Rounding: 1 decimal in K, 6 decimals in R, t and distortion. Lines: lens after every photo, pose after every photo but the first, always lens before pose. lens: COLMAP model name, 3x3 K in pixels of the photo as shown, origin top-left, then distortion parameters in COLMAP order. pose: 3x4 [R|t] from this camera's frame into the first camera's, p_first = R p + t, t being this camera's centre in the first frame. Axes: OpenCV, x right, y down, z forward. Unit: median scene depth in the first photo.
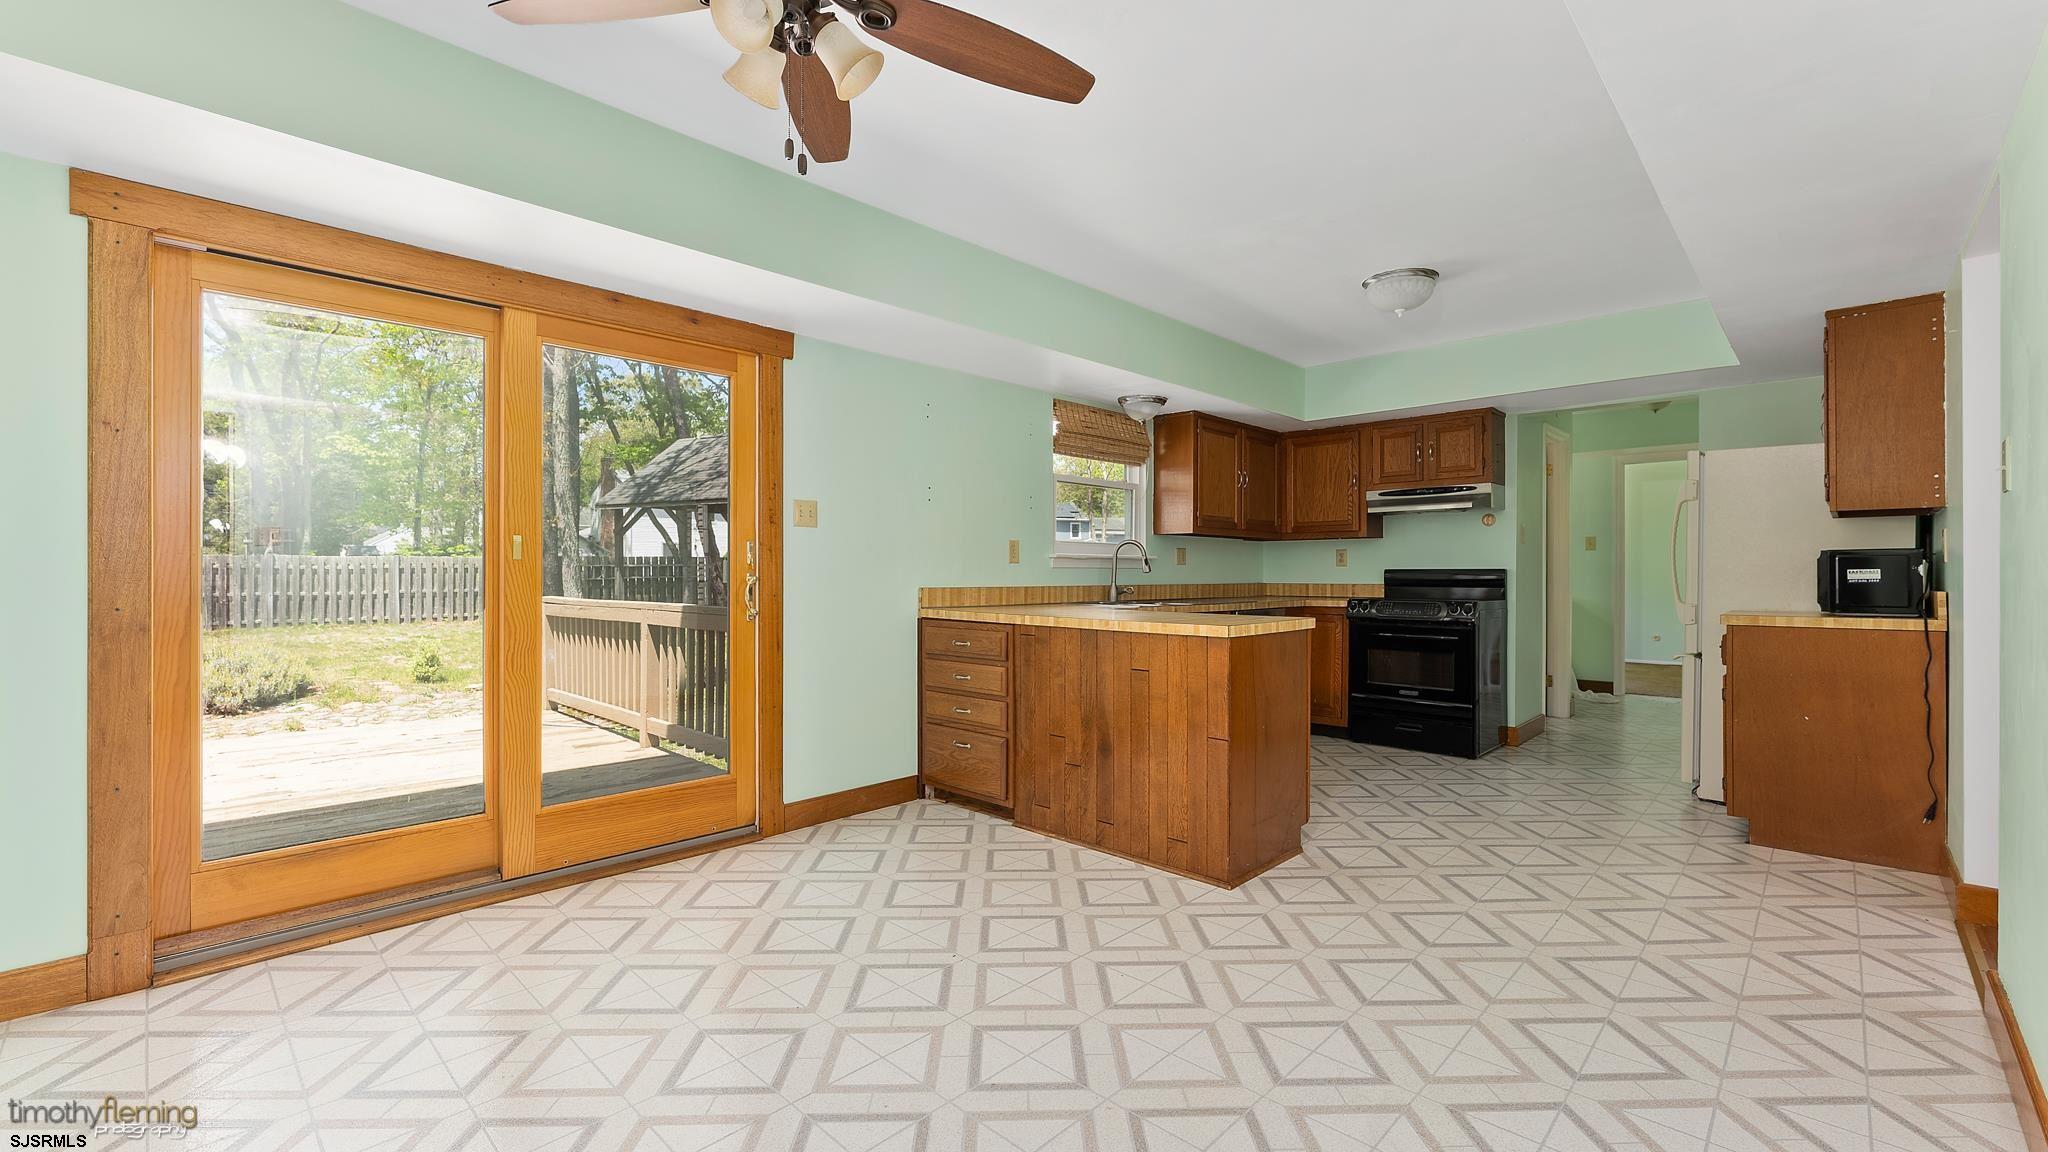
lens RADIAL K [[841.2, 0, 1021.6], [0, 841.2, 565.5], [0, 0, 1]] dist [-0.002083, -0.000410]
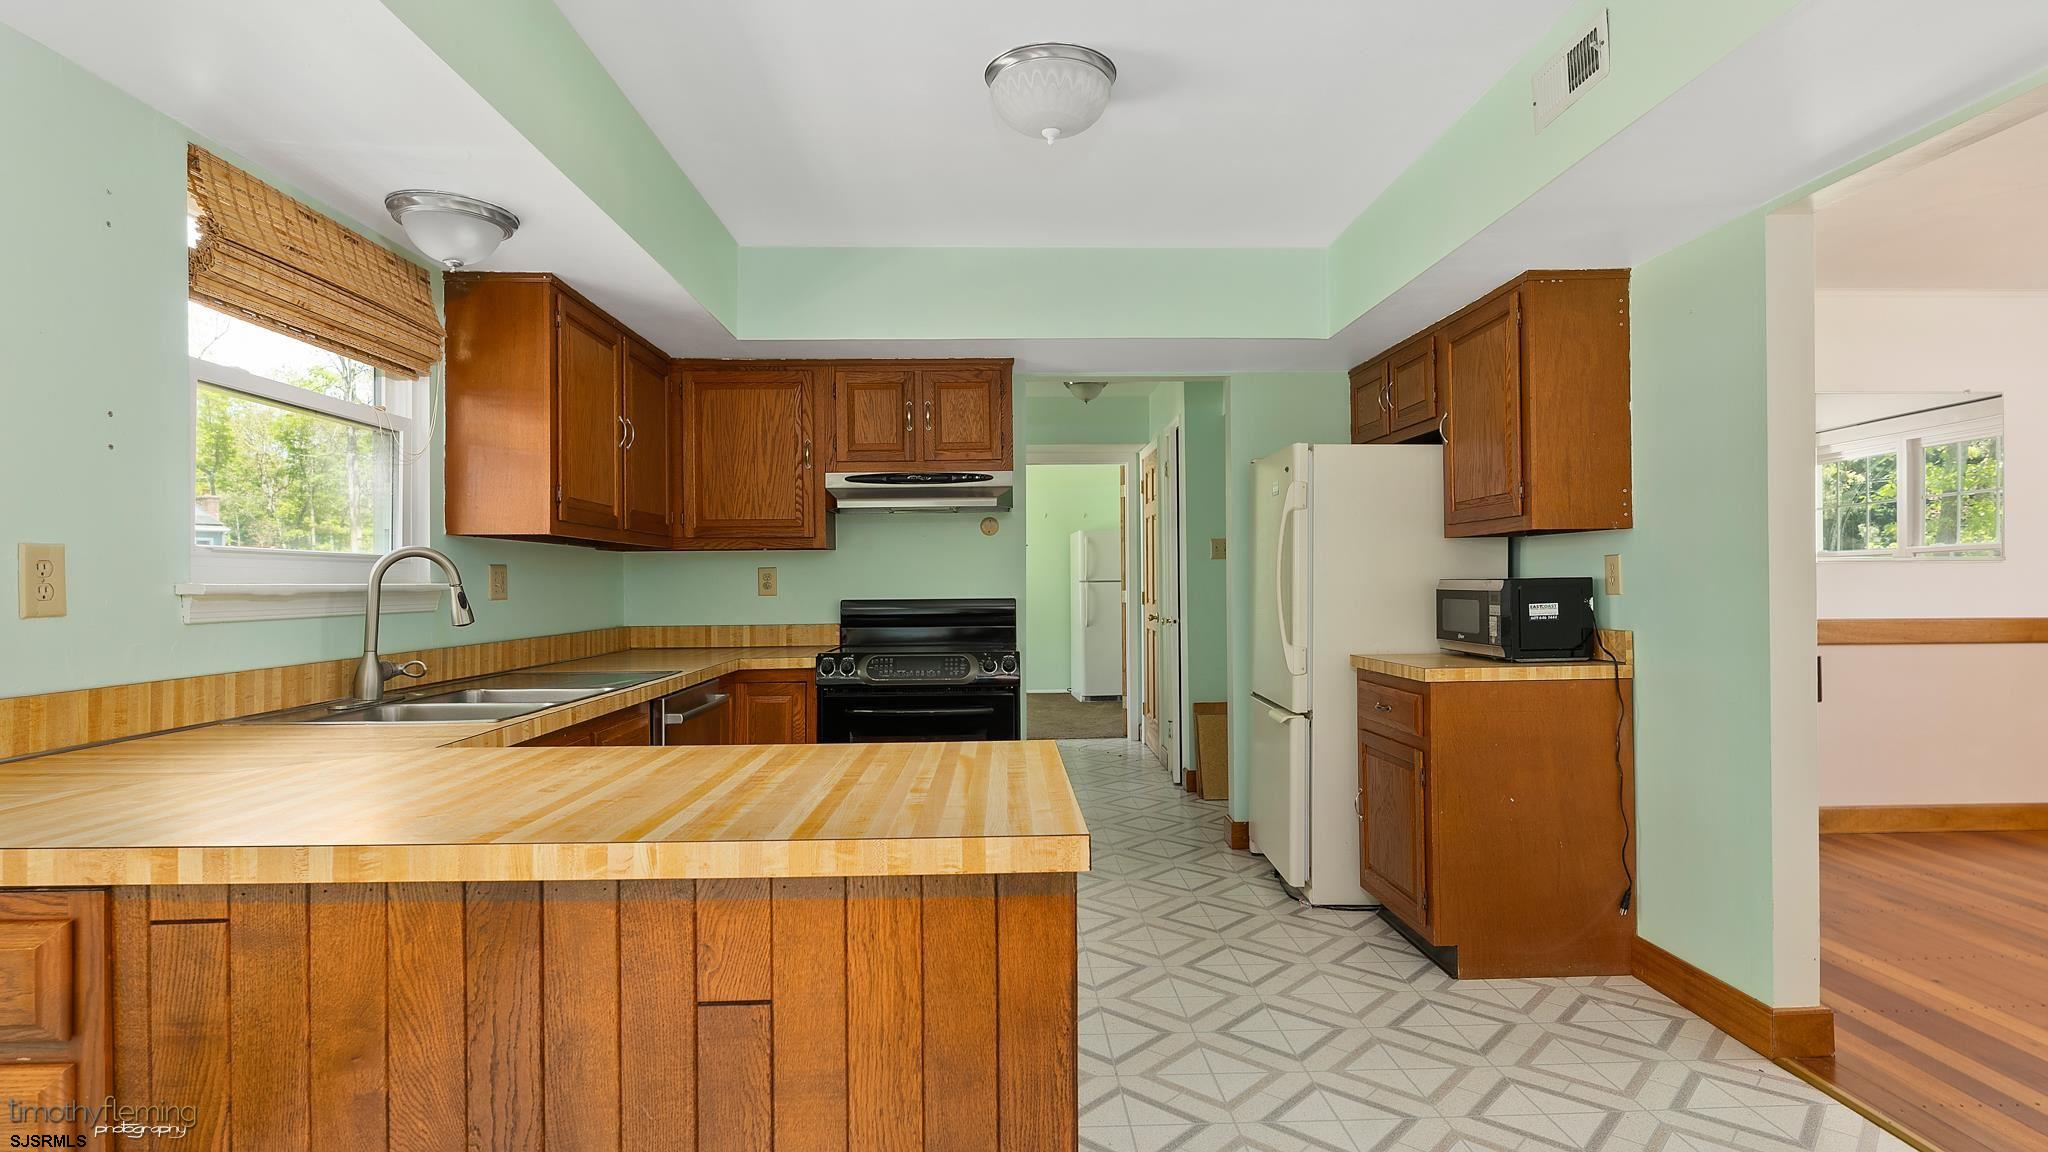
lens RADIAL K [[1033.9, 0, 1024.0], [0, 1033.9, 576.0], [0, 0, 1]] dist [-0.000649, -0.000030]
pose [[0.693984, -0.003885, 0.719980, -0.028392], [0.004352, 0.999990, 0.001200, -0.014899], [-0.719977, 0.002301, 0.693994, 0.404889]]
